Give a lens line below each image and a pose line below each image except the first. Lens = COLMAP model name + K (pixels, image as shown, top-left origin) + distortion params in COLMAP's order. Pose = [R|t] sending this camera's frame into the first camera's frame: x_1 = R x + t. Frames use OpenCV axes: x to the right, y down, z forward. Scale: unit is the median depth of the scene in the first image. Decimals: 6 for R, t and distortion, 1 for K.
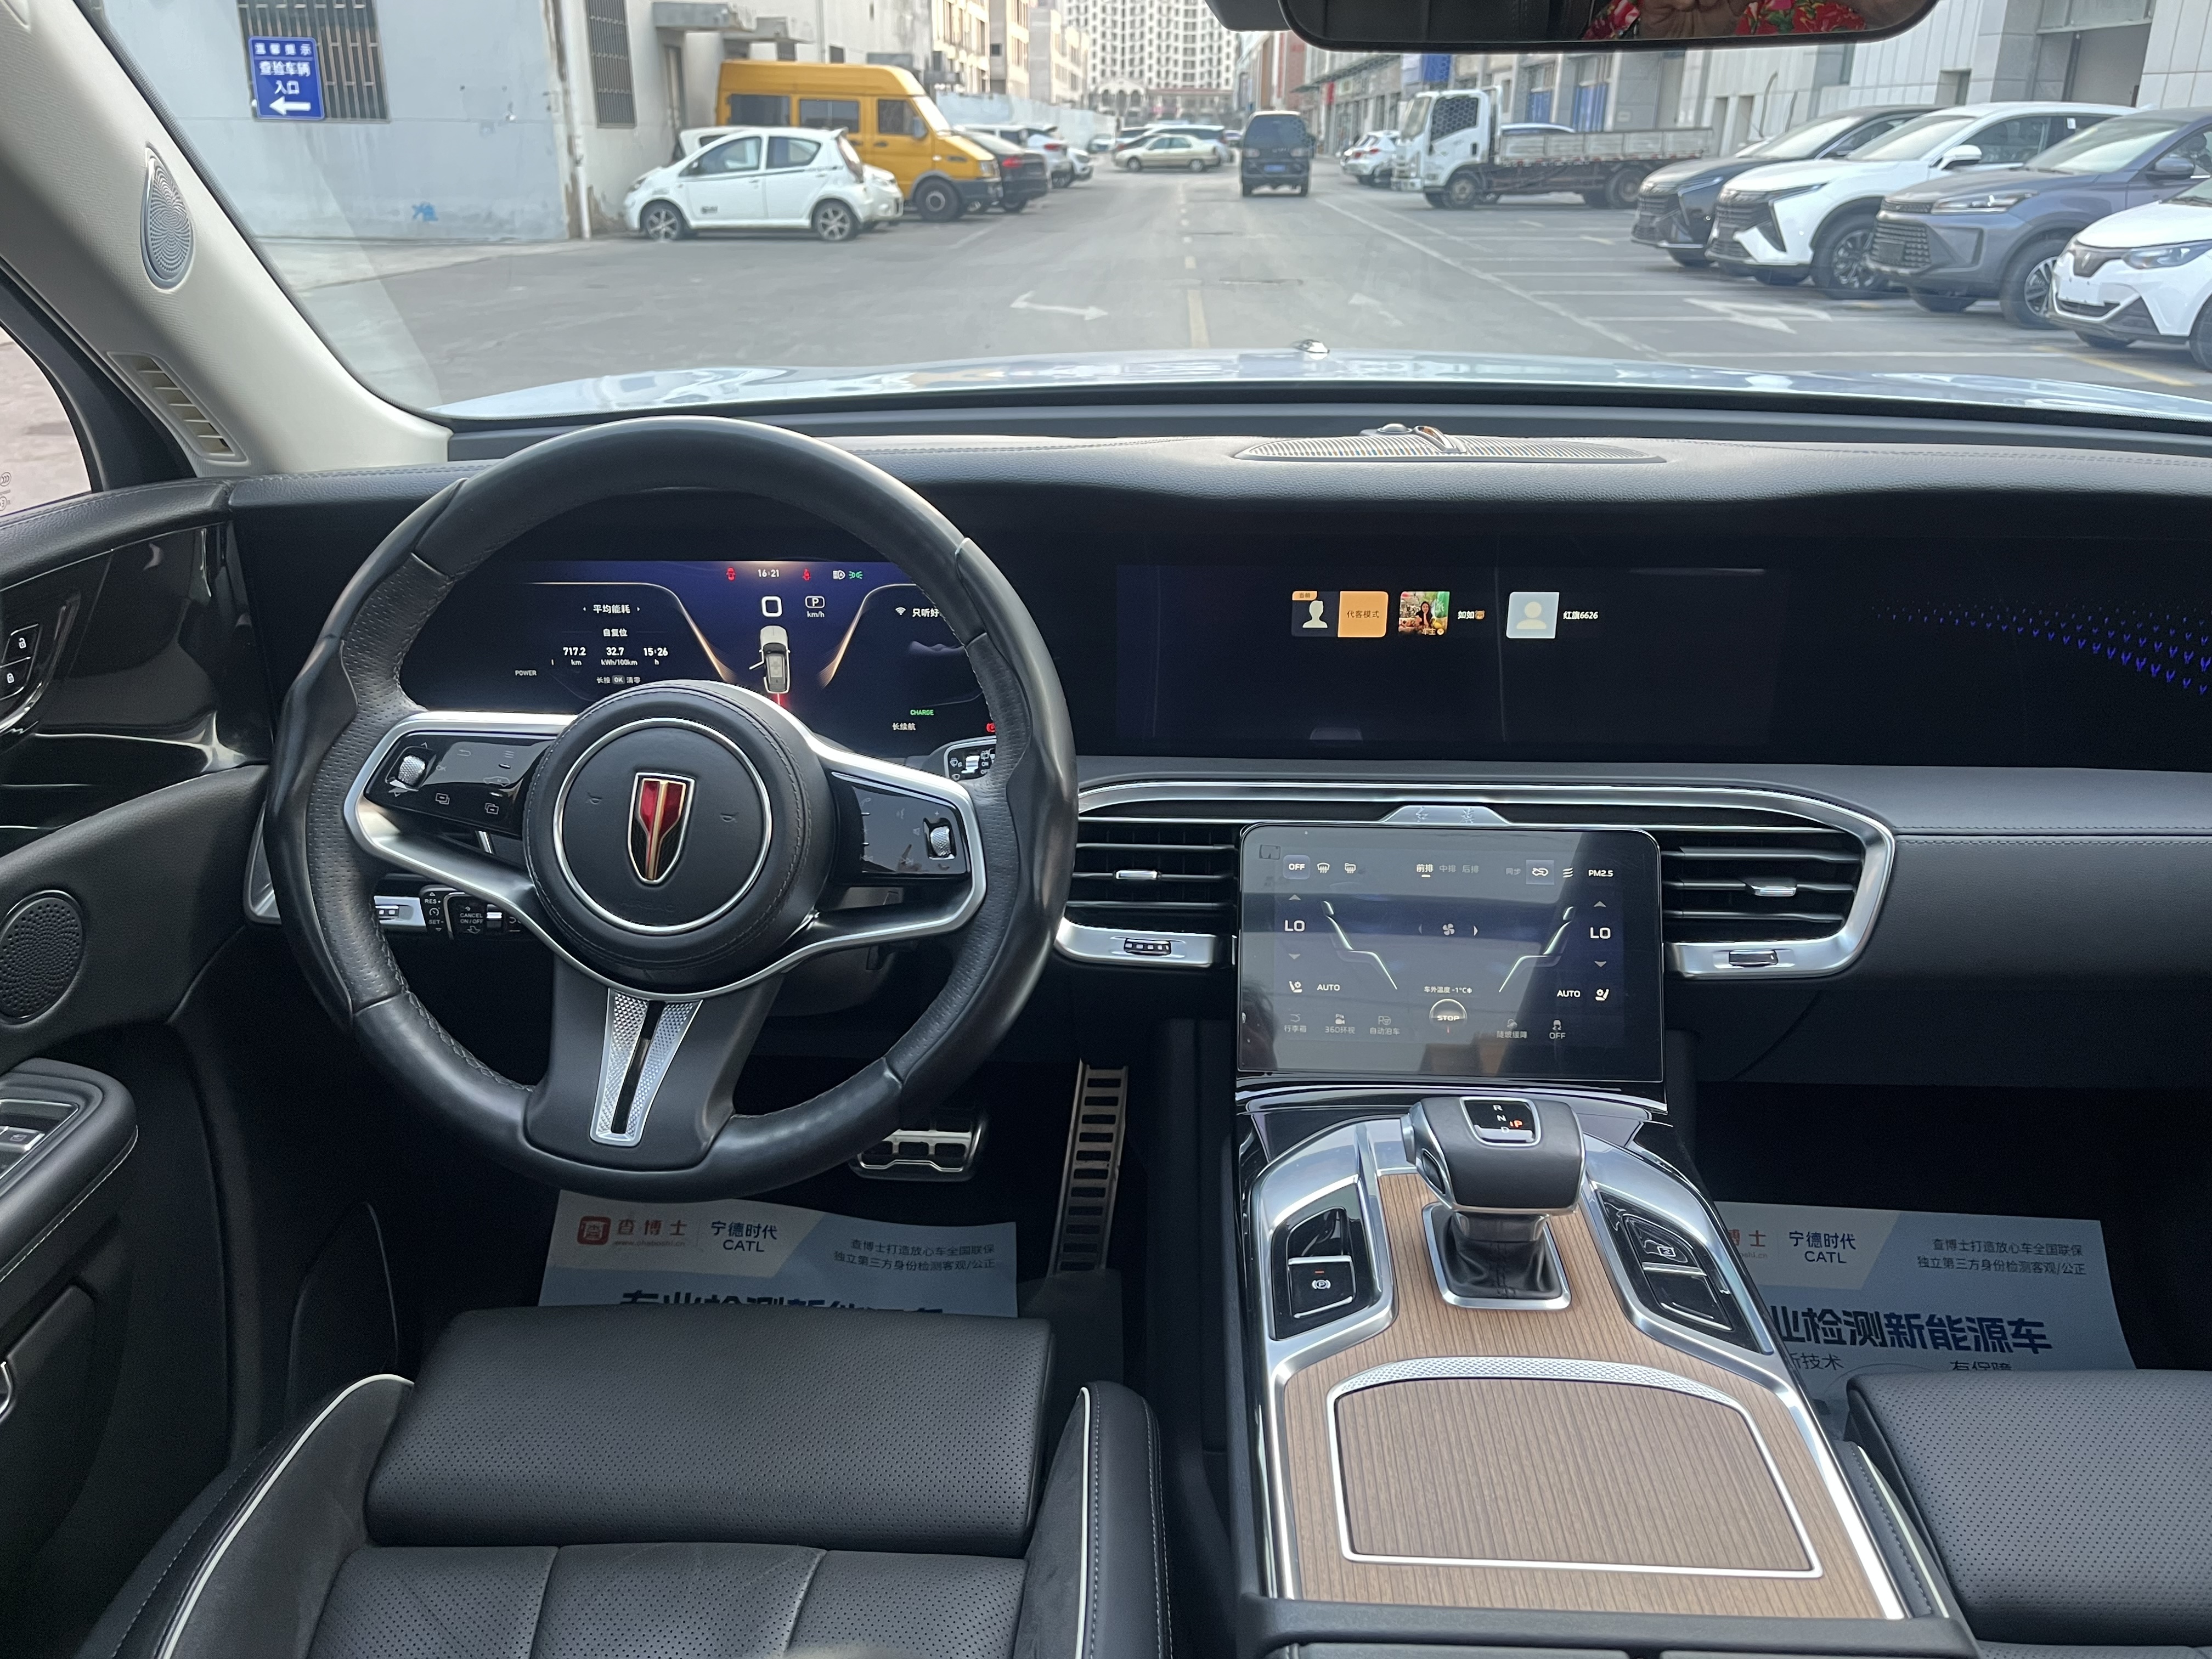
lens RADIAL K [[1718.0, 0, 1093.8], [0, 1718.0, 852.5], [0, 0, 1]] dist [0.060224, -0.084436]
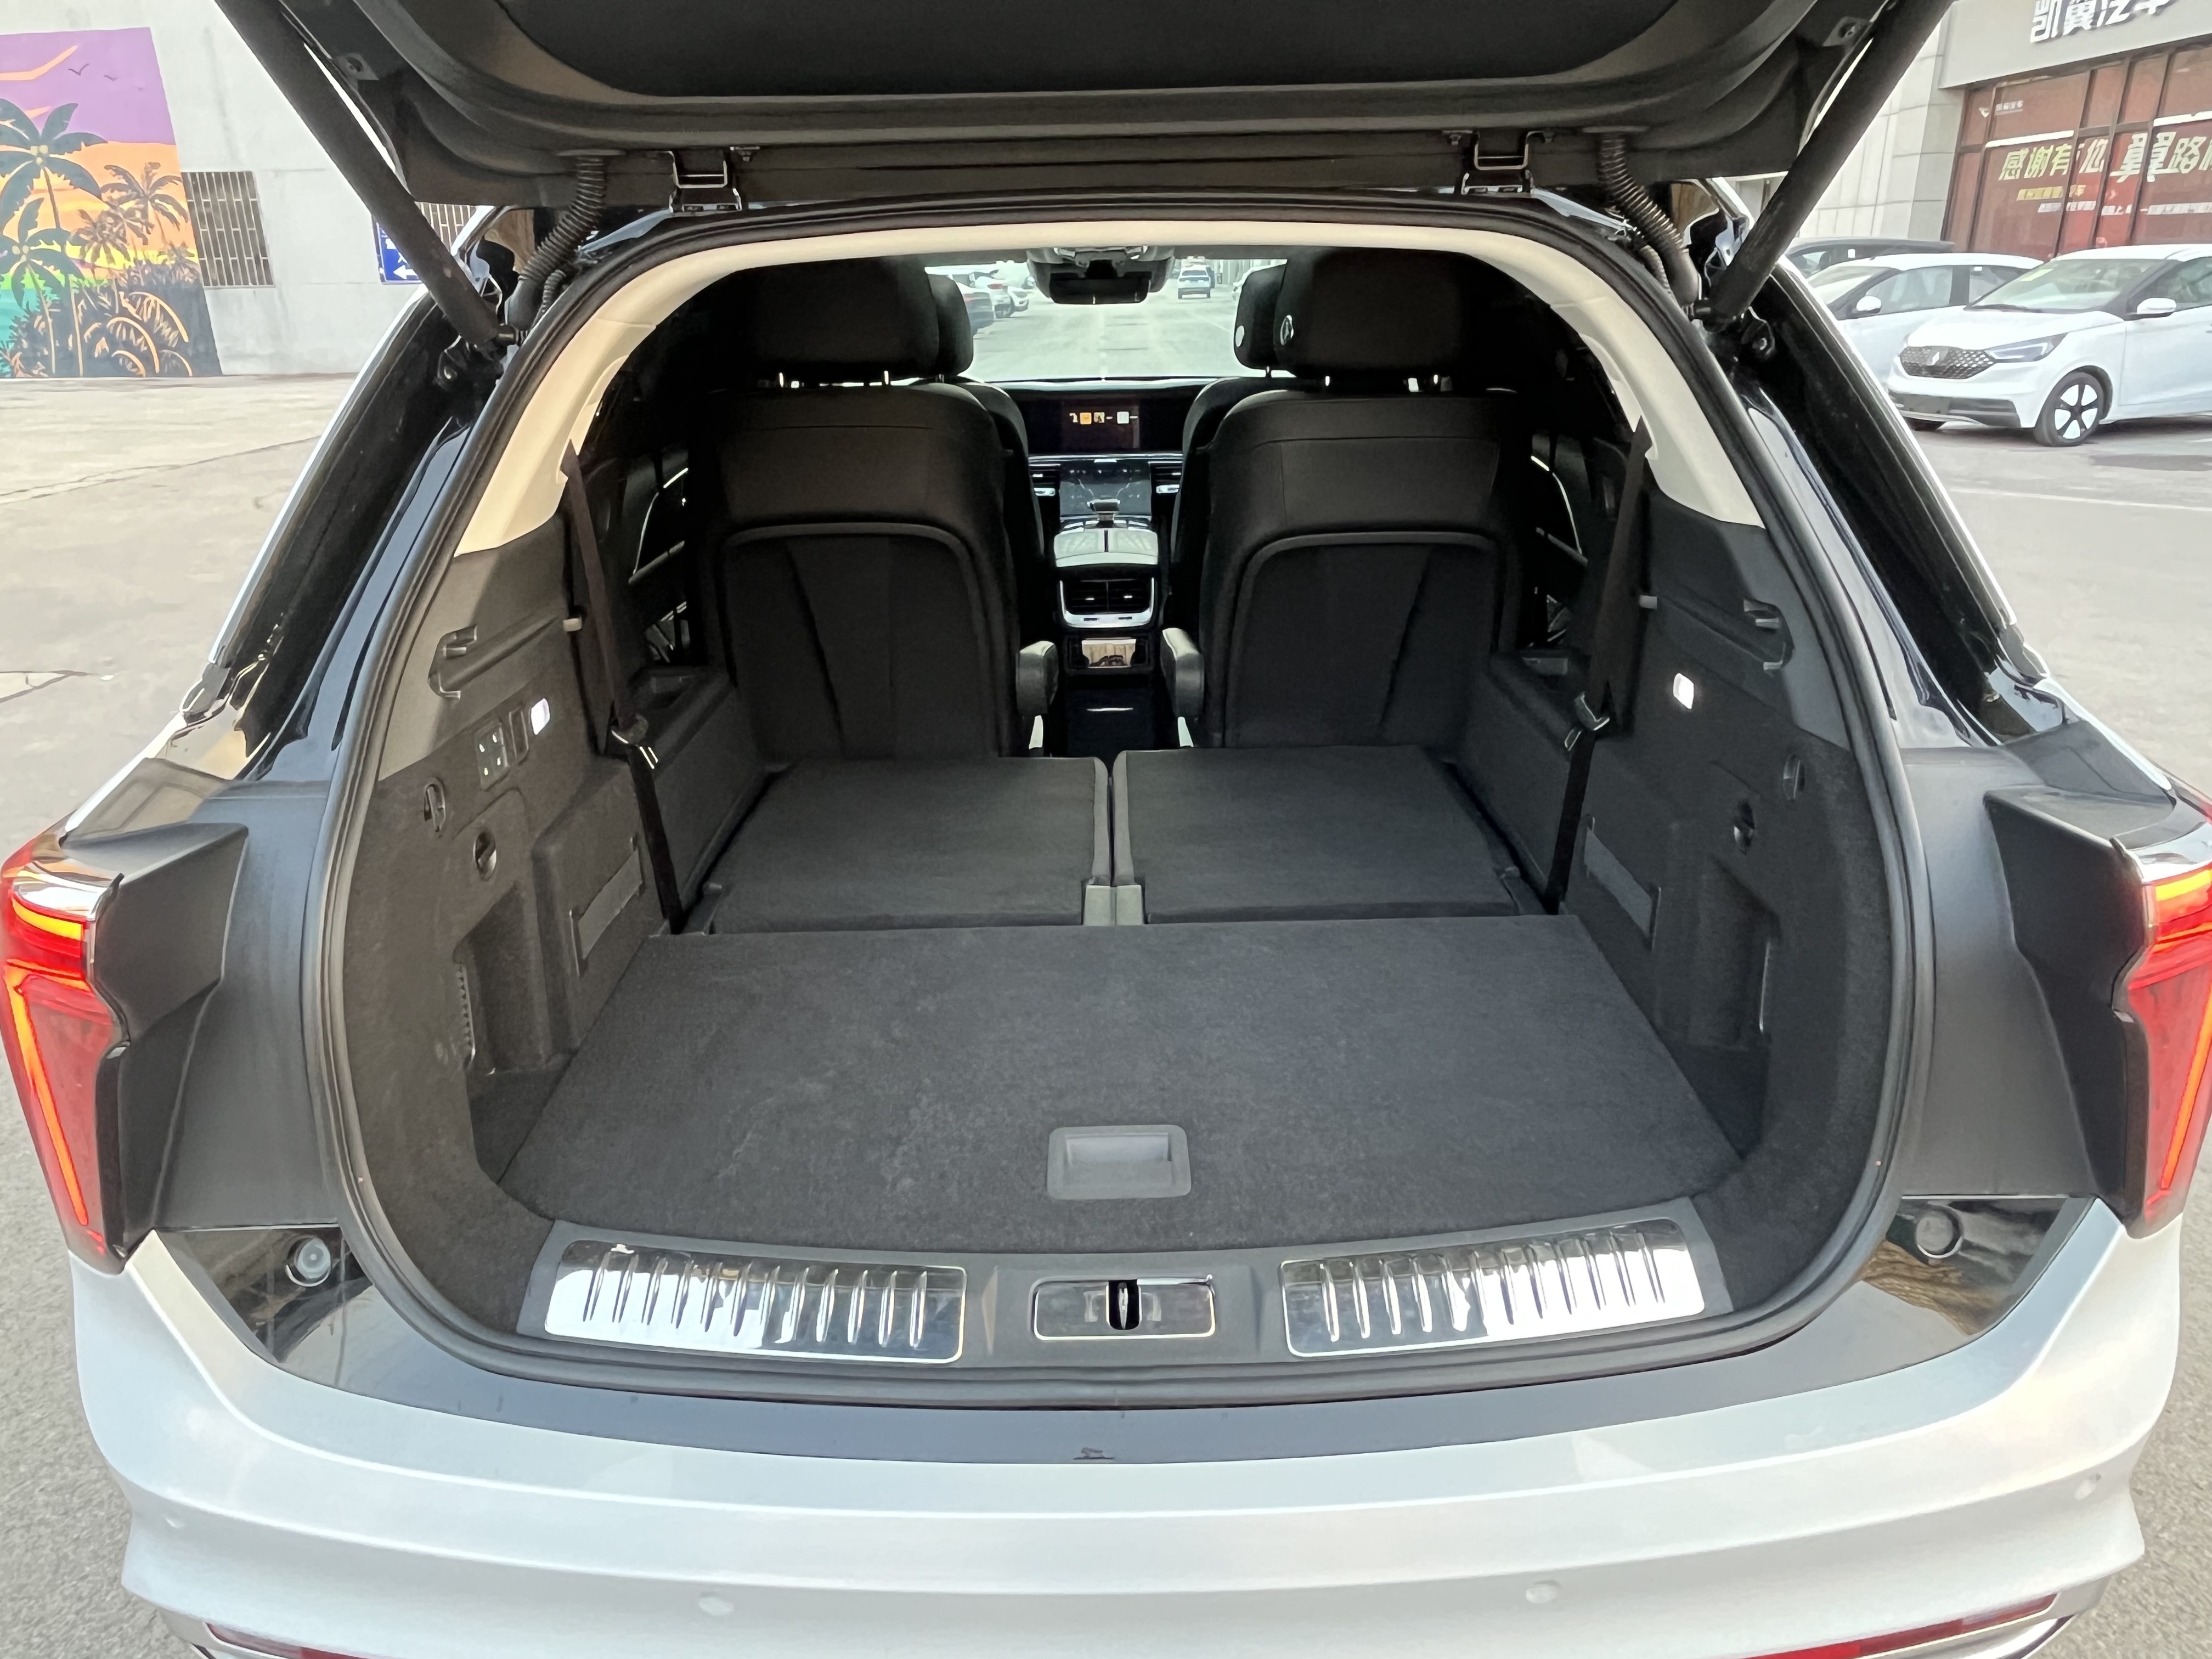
lens RADIAL K [[1524.3, 0, 1103.8], [0, 1524.3, 825.8], [0, 0, 1]] dist [0.017774, -0.013078]
pose [[0.998653, -0.038522, 0.034756, 0.002138], [0.040012, 0.998263, -0.043245, 0.090378], [-0.033030, 0.044577, 0.998460, -0.240867]]
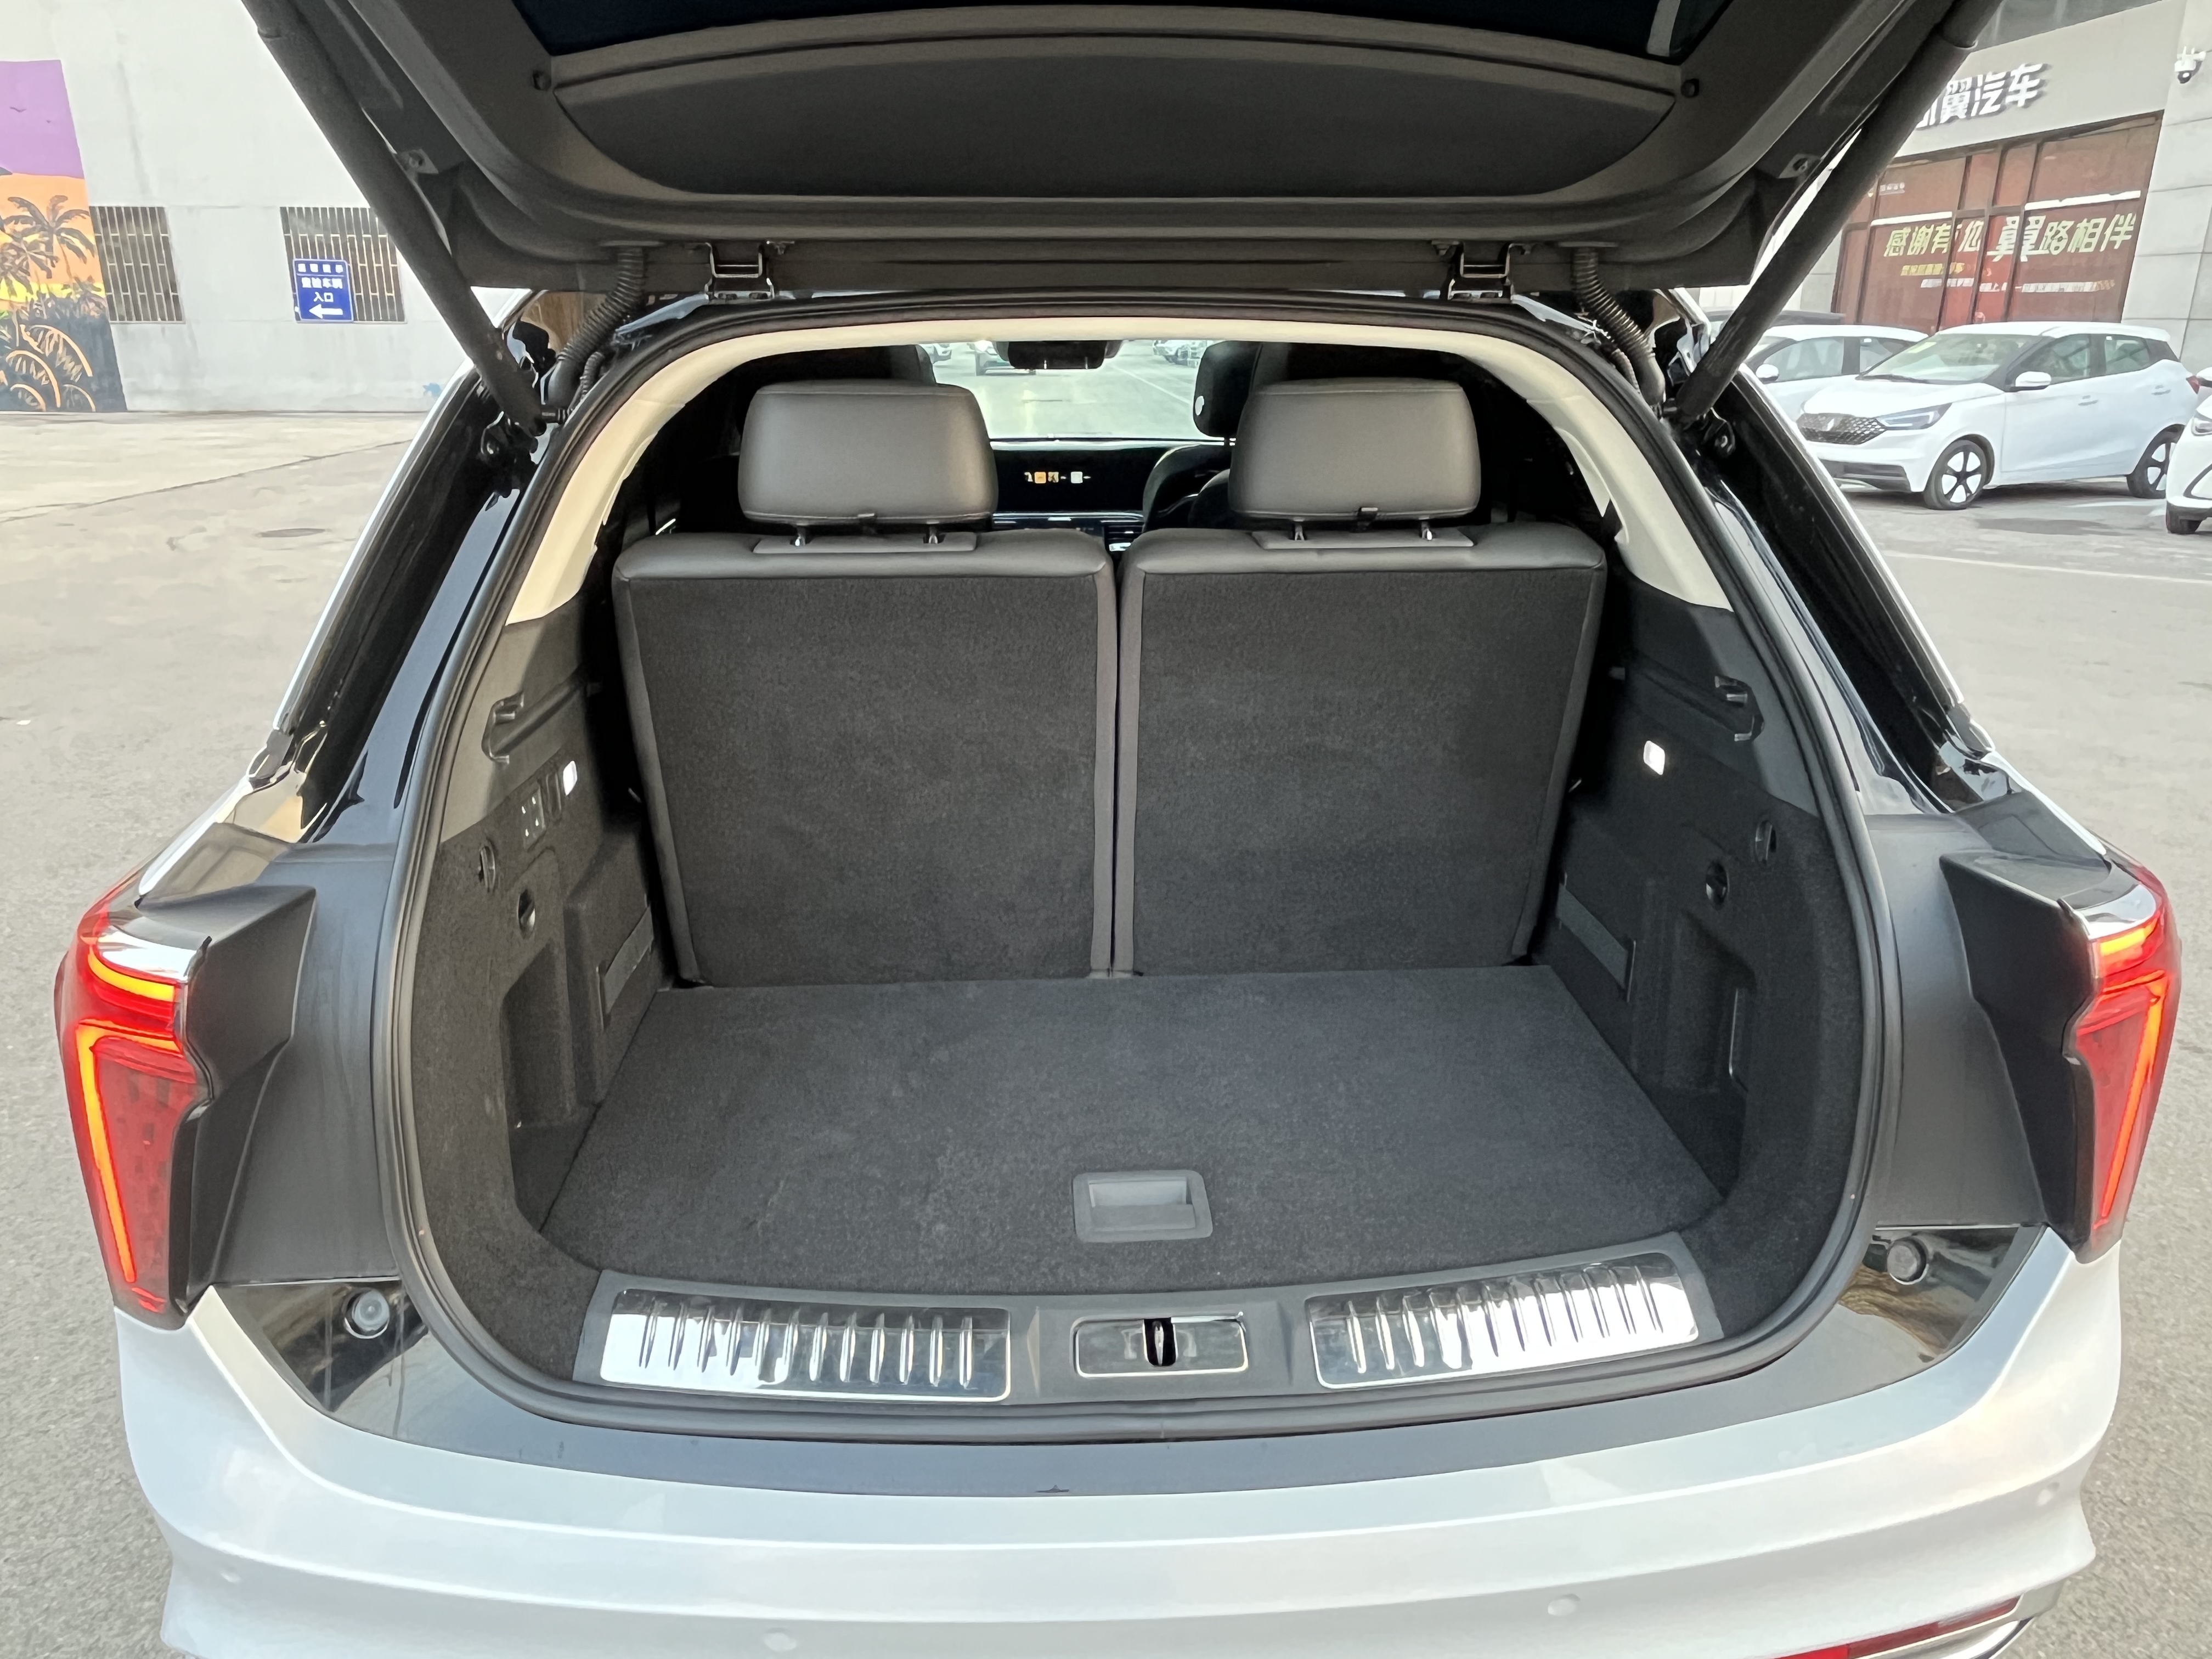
lens RADIAL K [[1524.3, 0, 1111.9], [0, 1524.3, 812.8], [0, 0, 1]] dist [0.017774, -0.013078]
pose [[0.994948, -0.035720, 0.093822, -0.005447], [0.043128, 0.996008, -0.078159, 0.089271], [-0.090656, 0.081810, 0.992516, -0.246406]]
